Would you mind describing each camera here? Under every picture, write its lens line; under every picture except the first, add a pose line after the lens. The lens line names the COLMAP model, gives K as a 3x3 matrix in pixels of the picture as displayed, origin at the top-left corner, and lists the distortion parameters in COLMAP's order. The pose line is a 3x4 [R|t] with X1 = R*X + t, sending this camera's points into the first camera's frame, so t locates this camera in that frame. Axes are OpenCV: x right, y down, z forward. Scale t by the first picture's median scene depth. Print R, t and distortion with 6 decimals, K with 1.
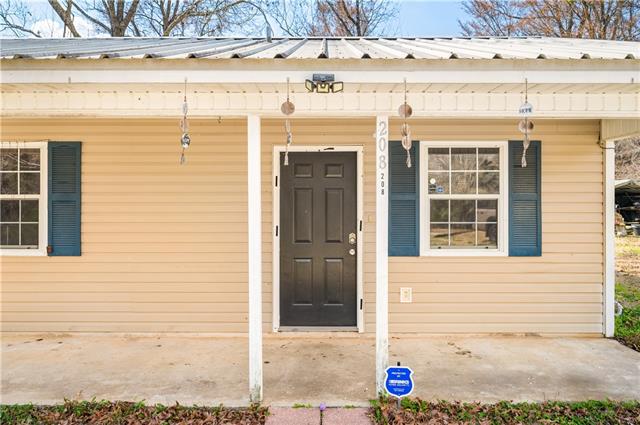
lens RADIAL K [[484.4, 0, 319.7], [0, 484.4, 205.8], [0, 0, 1]] dist [-0.002808, -0.000540]
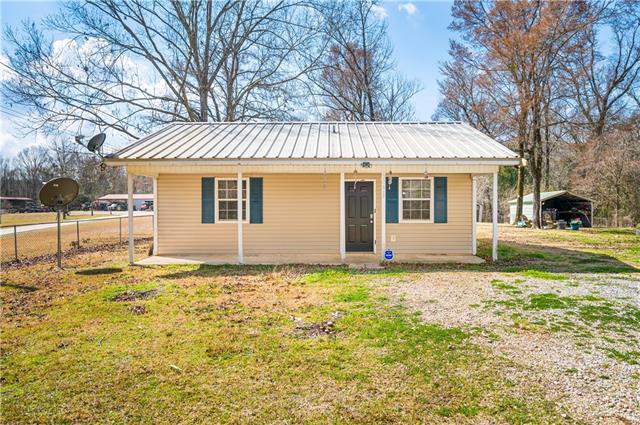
lens RADIAL K [[454.2, 0, 320.1], [0, 454.2, 219.0], [0, 0, 1]] dist [0.005957, 0.000443]
pose [[0.999940, -0.000910, -0.010946, -0.175299], [0.001017, 0.999952, 0.009734, 0.059587], [0.010936, -0.009745, 0.999893, -1.363707]]
